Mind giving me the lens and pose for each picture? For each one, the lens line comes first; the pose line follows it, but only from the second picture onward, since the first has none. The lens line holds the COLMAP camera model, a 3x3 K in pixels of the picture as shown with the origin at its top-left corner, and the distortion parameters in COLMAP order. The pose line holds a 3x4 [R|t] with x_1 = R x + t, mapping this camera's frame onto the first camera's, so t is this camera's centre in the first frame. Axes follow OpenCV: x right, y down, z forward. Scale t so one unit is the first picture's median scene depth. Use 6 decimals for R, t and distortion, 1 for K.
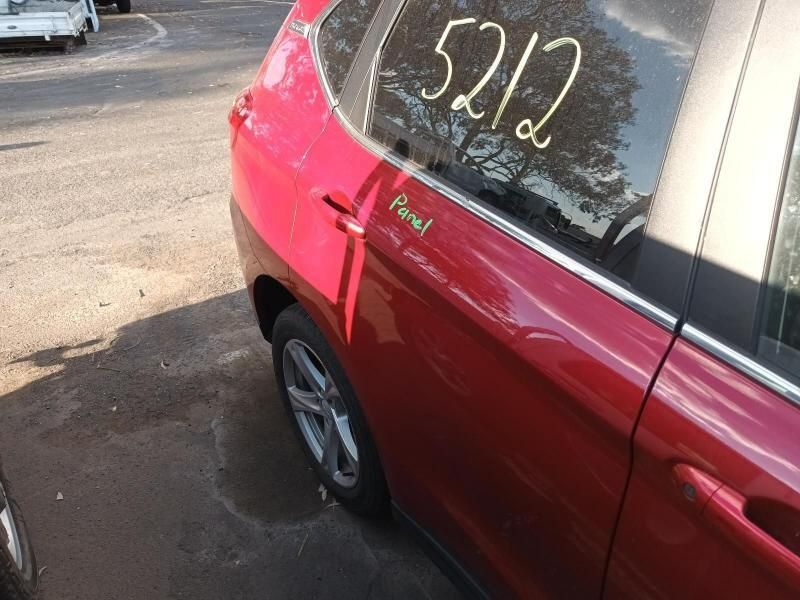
lens RADIAL K [[600.3, 0, 401.6], [0, 600.3, 300.2], [0, 0, 1]] dist [0.022341, -0.037033]
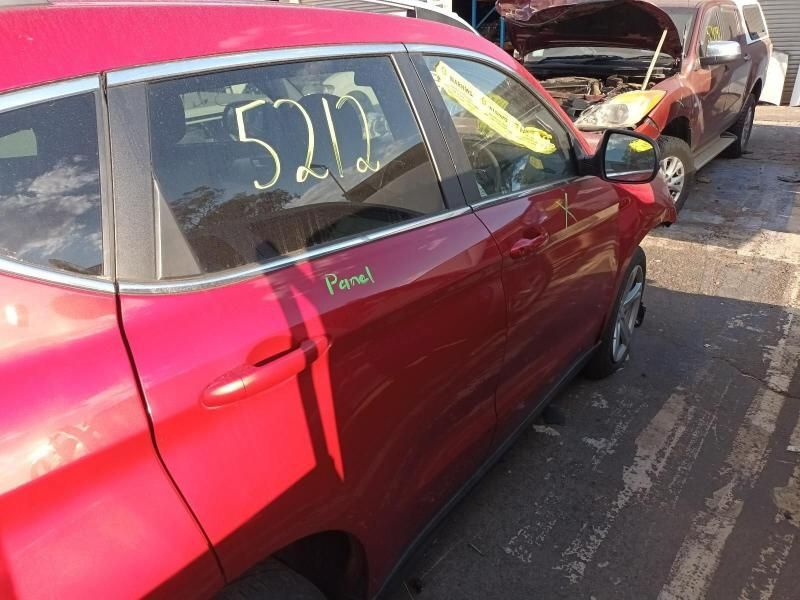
lens RADIAL K [[600.3, 0, 400.9], [0, 600.3, 304.0], [0, 0, 1]] dist [0.022341, -0.037033]
pose [[-0.338861, -0.356581, 0.870645, -0.391349], [0.500082, 0.715583, 0.487709, -0.243102], [-0.796926, 0.600659, -0.064163, 0.440208]]
